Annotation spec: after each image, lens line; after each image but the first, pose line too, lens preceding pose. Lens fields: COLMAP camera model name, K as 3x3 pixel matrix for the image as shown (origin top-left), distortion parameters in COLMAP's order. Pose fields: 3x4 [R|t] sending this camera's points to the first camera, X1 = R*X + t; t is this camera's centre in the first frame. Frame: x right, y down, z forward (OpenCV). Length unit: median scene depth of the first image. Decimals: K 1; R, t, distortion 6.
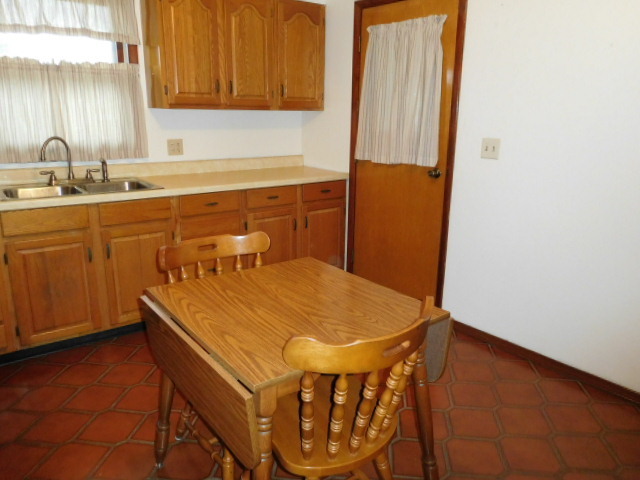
lens RADIAL K [[479.4, 0, 319.3], [0, 479.4, 245.1], [0, 0, 1]] dist [-0.015626, 0.001571]
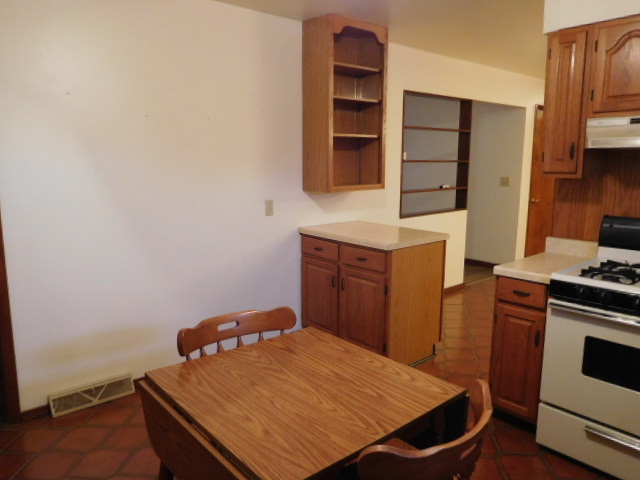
lens RADIAL K [[479.4, 0, 315.2], [0, 479.4, 241.3], [0, 0, 1]] dist [-0.015626, 0.001571]
pose [[-0.998716, -0.019546, -0.046729, -0.022101], [-0.037372, 0.907069, 0.419320, -0.295661], [0.034190, 0.420528, -0.906635, 0.960697]]
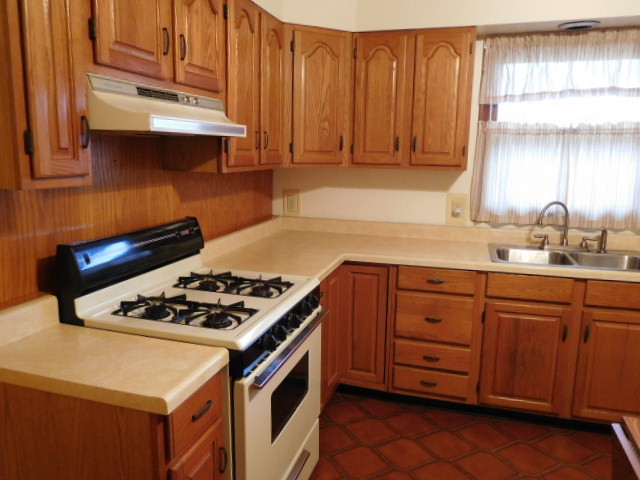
lens RADIAL K [[479.4, 0, 319.6], [0, 479.4, 246.7], [0, 0, 1]] dist [-0.015626, 0.001571]
pose [[0.569133, 0.138721, -0.810459, -0.029697], [-0.211069, 0.977286, 0.019055, -0.052595], [0.794694, 0.160218, 0.585485, 0.064080]]
